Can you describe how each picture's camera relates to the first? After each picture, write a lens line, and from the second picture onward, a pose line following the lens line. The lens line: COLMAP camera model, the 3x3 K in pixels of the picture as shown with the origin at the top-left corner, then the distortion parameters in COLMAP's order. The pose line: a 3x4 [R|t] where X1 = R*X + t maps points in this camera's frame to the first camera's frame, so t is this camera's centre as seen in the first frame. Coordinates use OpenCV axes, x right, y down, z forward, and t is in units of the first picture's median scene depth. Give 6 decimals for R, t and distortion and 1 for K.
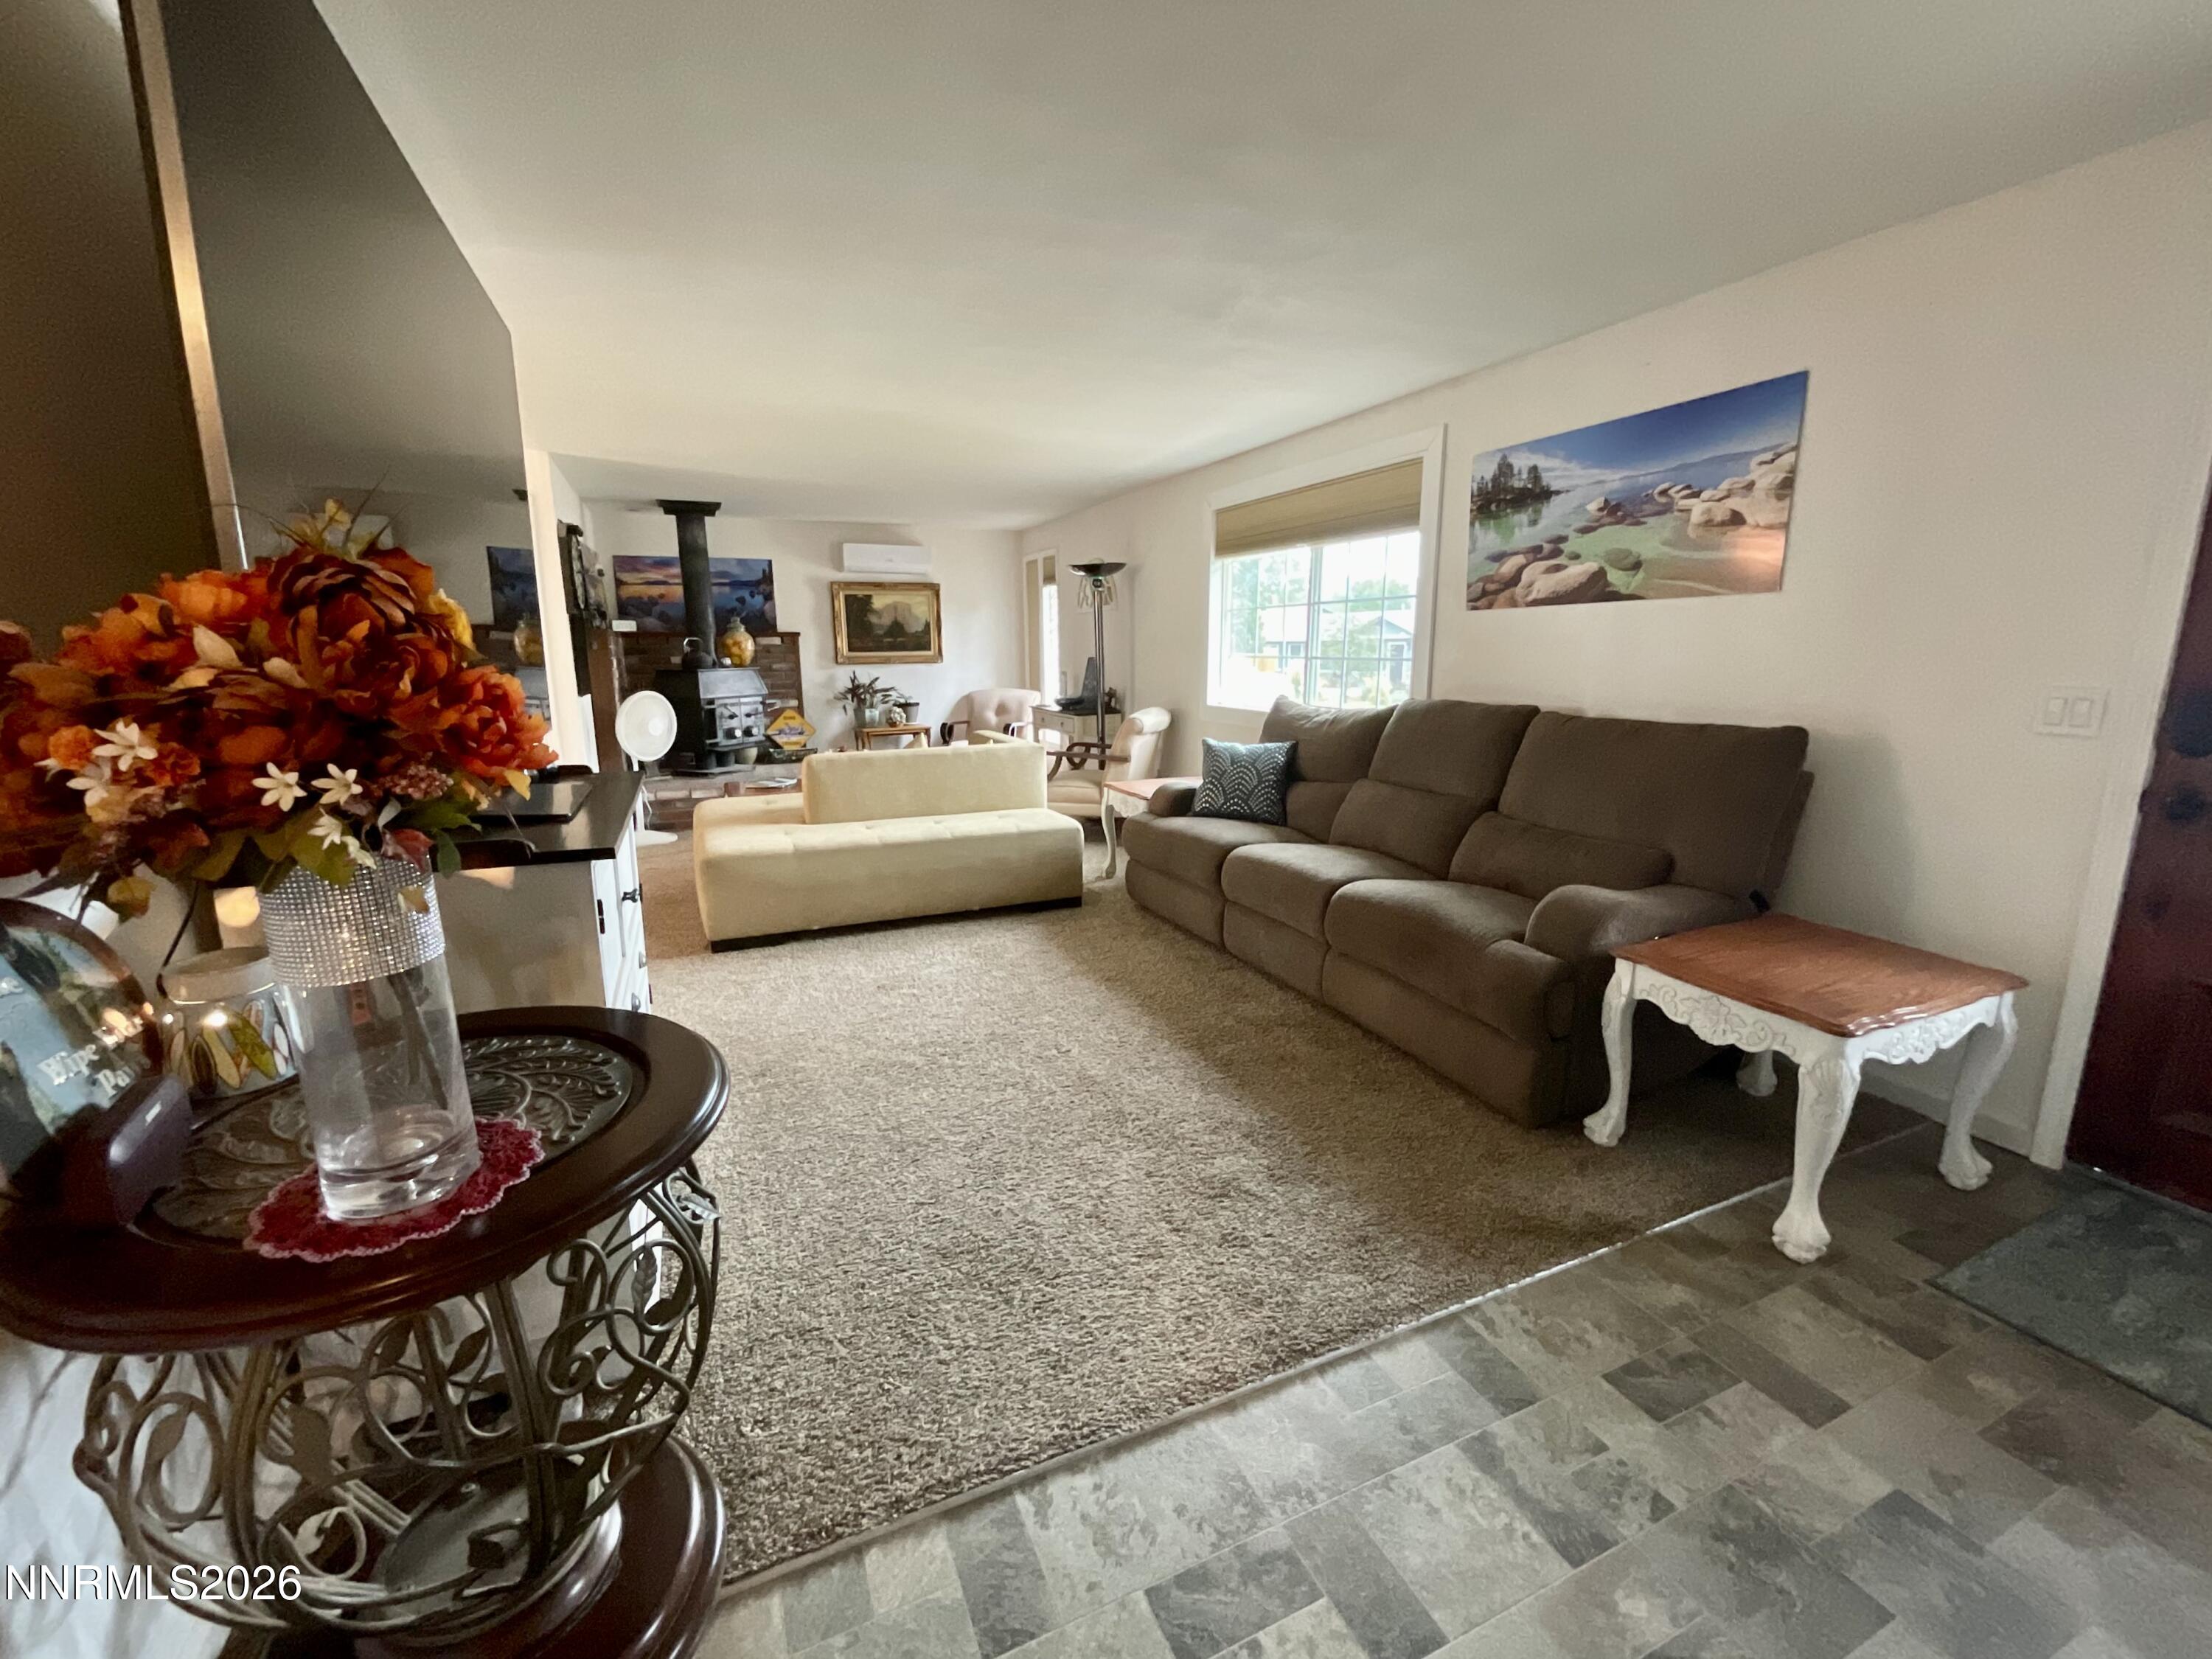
lens RADIAL K [[909.5, 0, 1113.6], [0, 909.5, 825.6], [0, 0, 1]] dist [-0.000102, -0.000145]
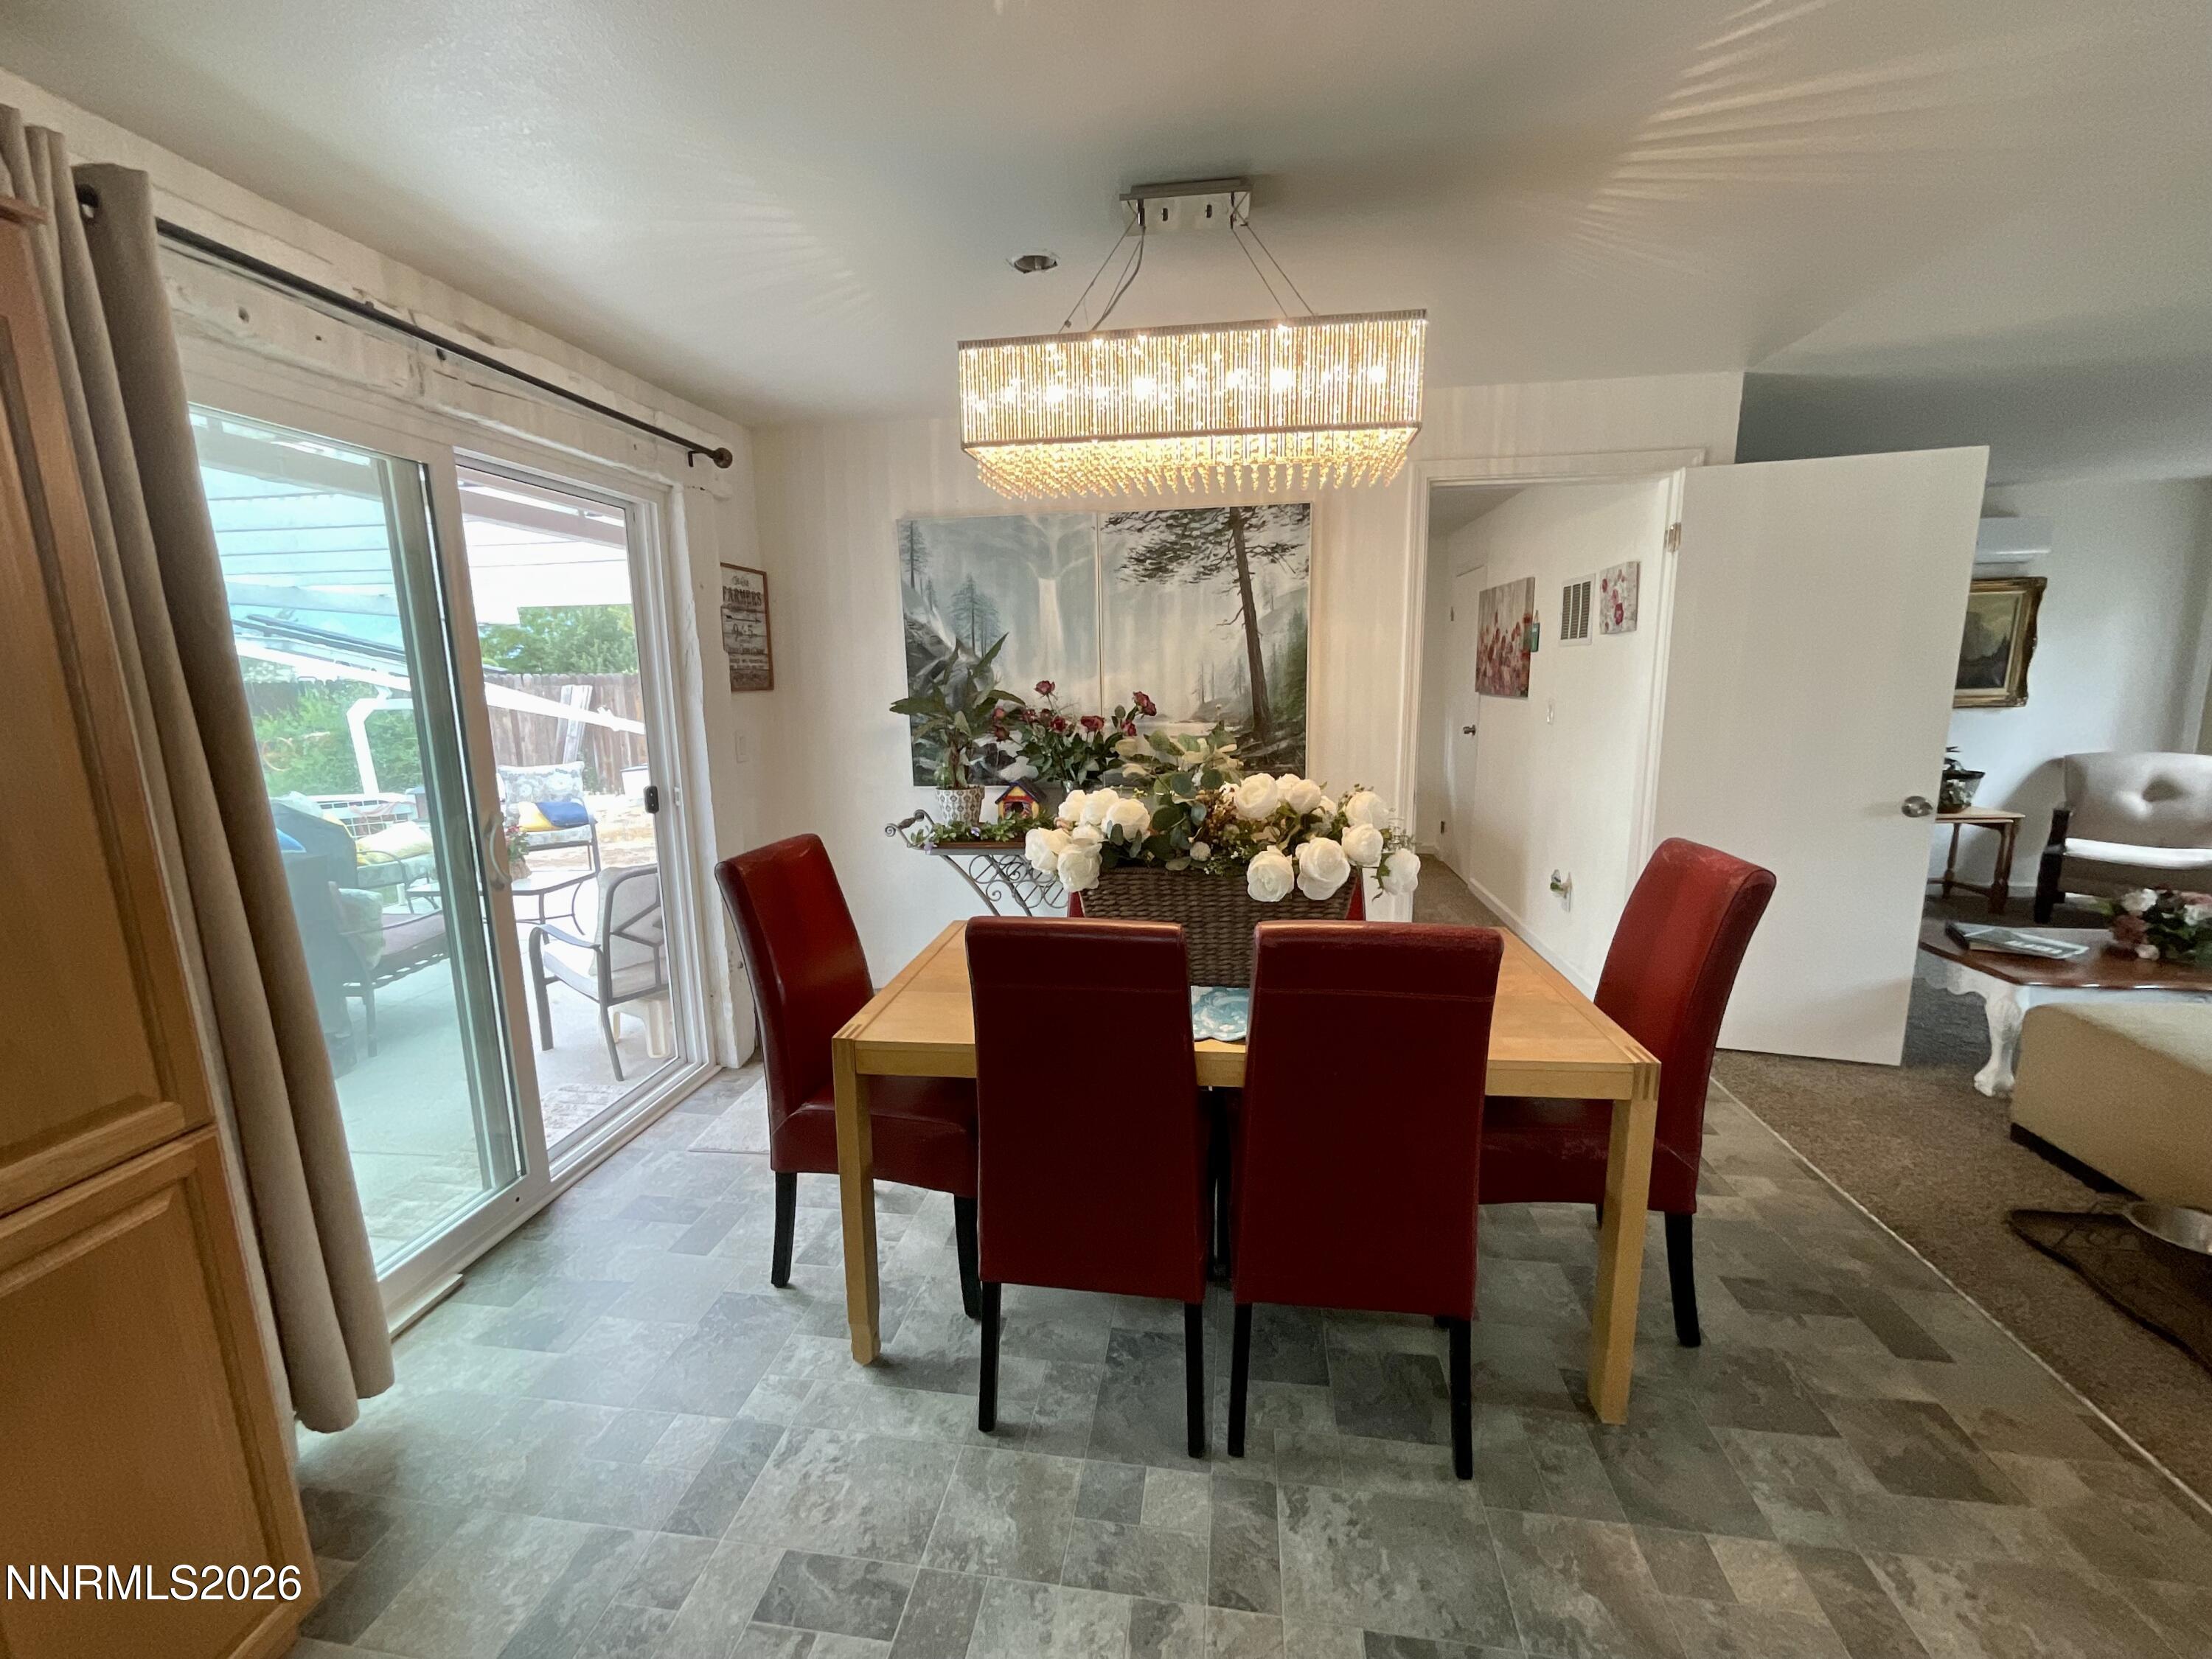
lens RADIAL K [[909.5, 0, 1113.6], [0, 909.5, 825.6], [0, 0, 1]] dist [-0.000102, -0.000145]
pose [[0.845556, 0.083909, -0.527252, -0.440850], [-0.094159, 0.995529, 0.007429, -0.056524], [0.525519, 0.043364, 0.849676, 0.200336]]
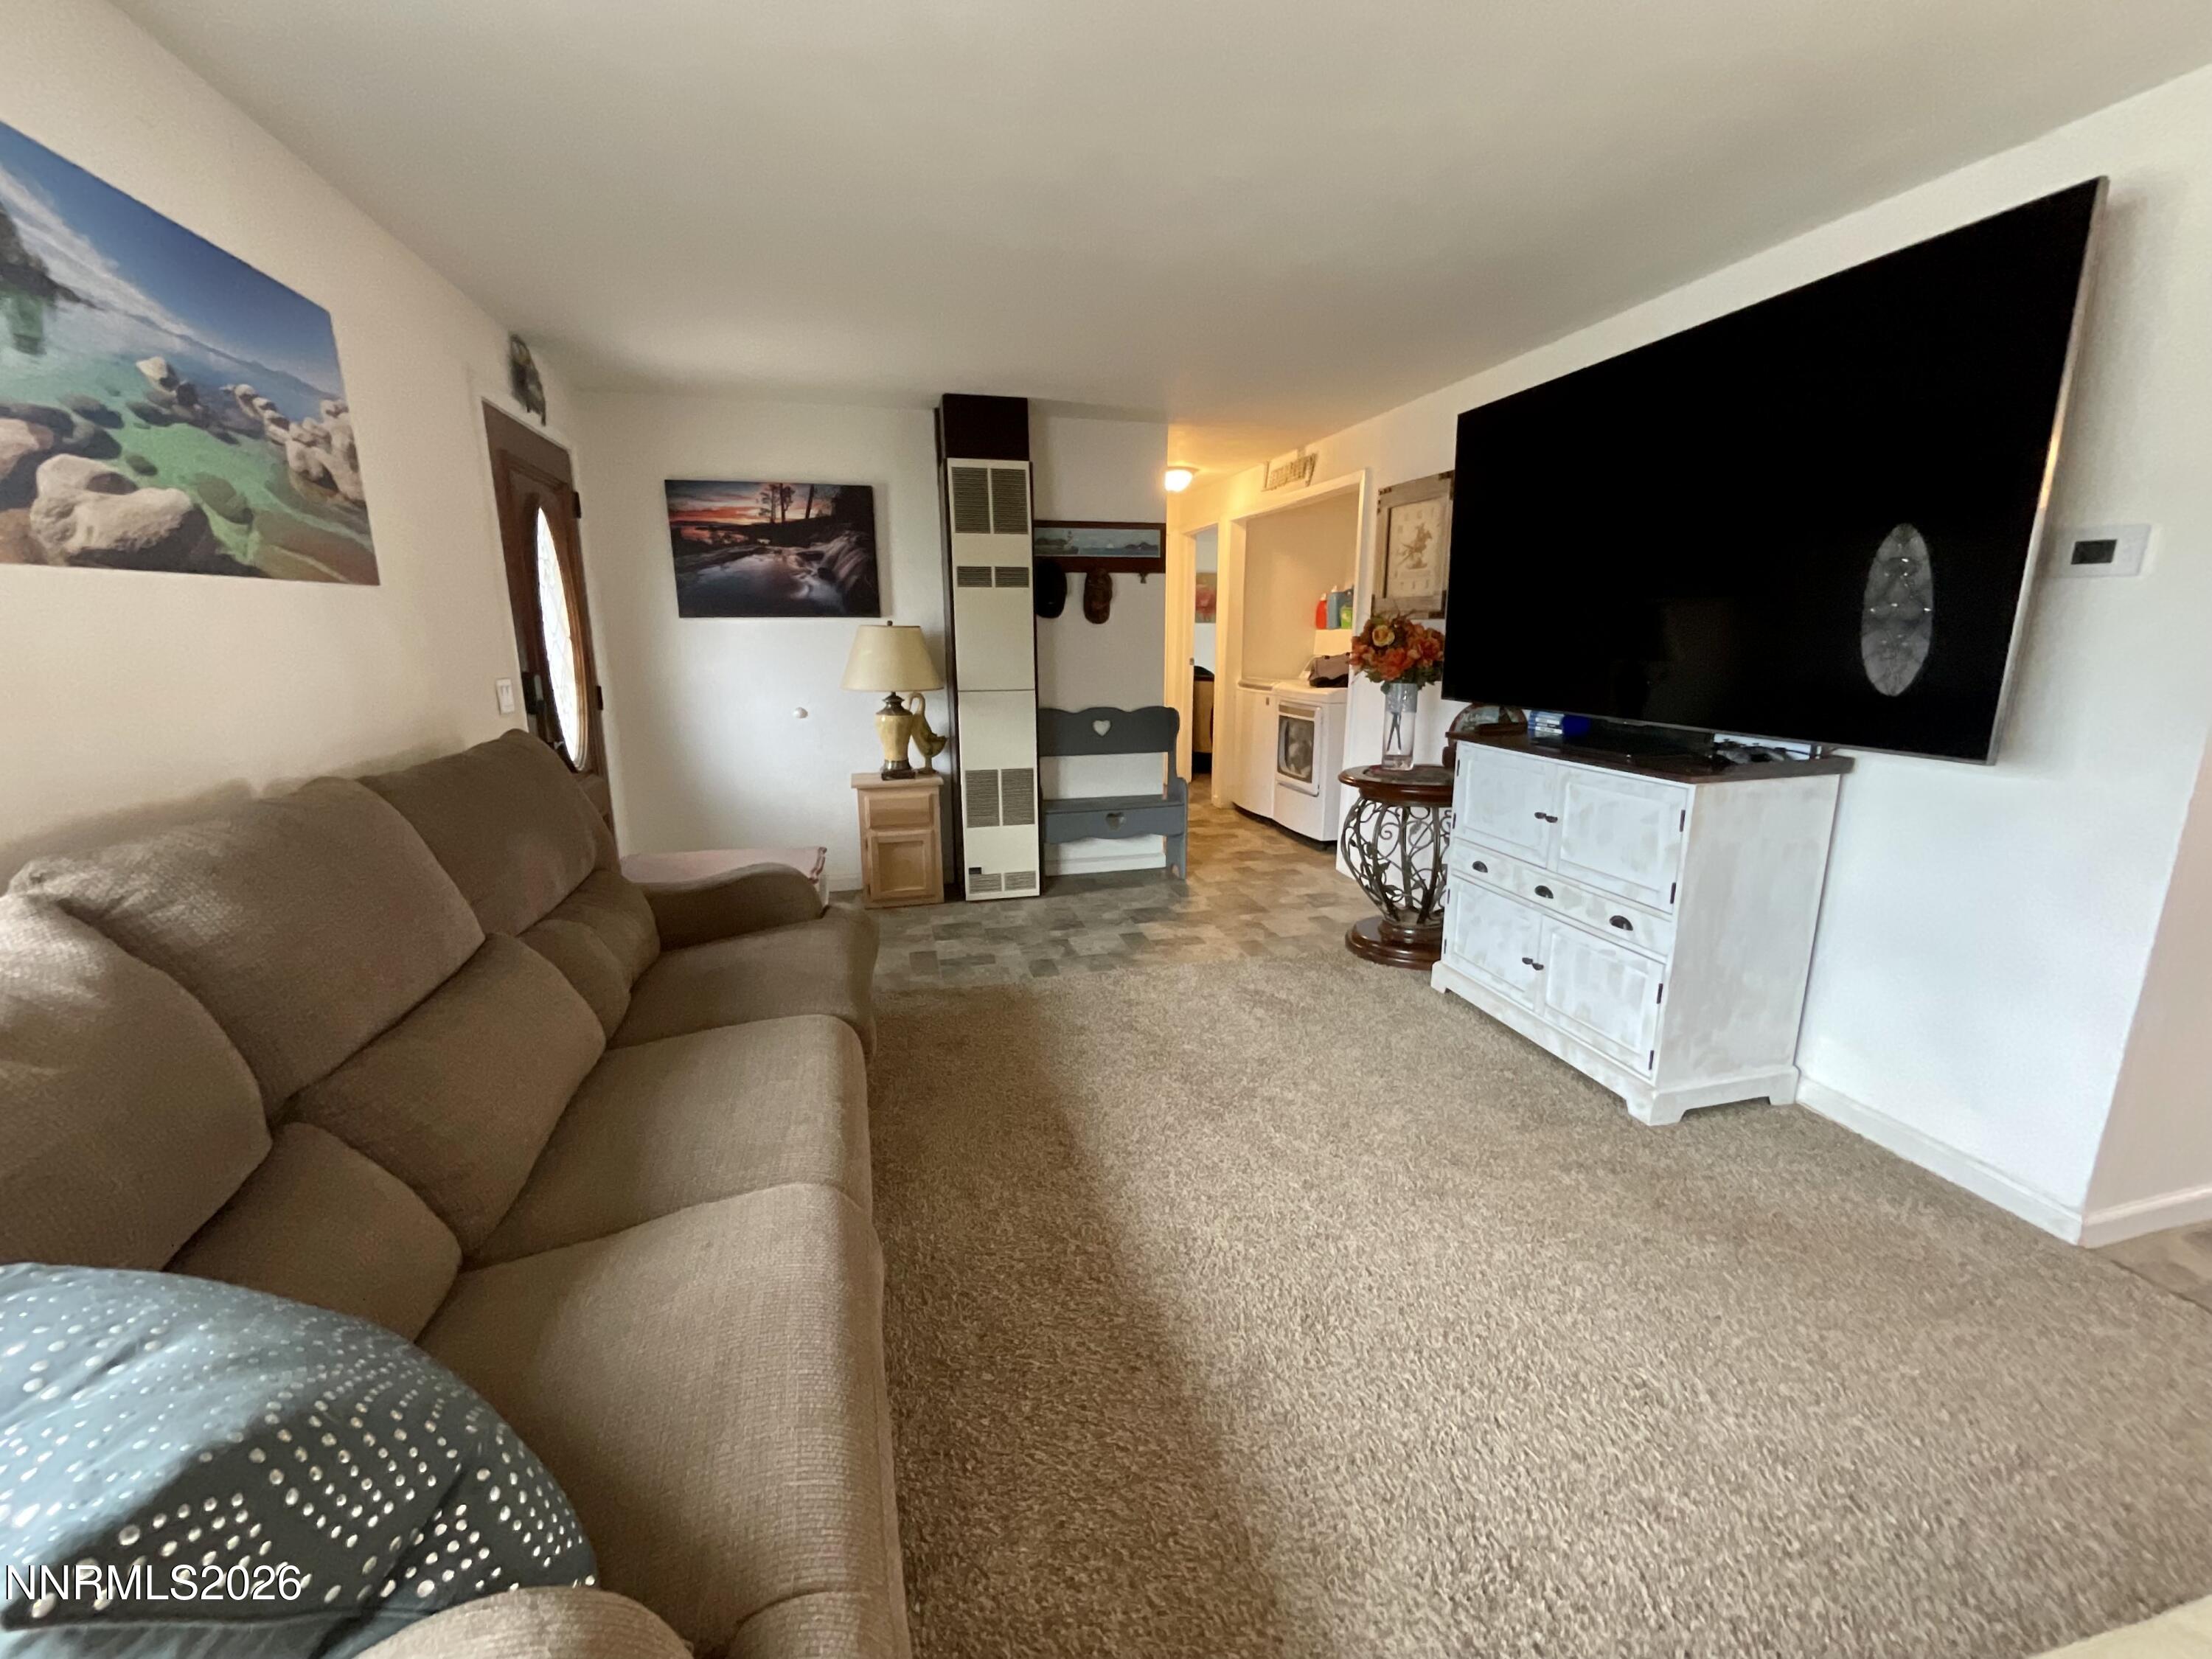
lens RADIAL K [[909.5, 0, 1113.6], [0, 909.5, 825.6], [0, 0, 1]] dist [-0.000102, -0.000145]
pose [[-0.985931, -0.029021, 0.164613, -0.025857], [0.039182, 0.917248, 0.396385, -0.132812], [-0.162494, 0.397259, -0.903206, 0.637936]]
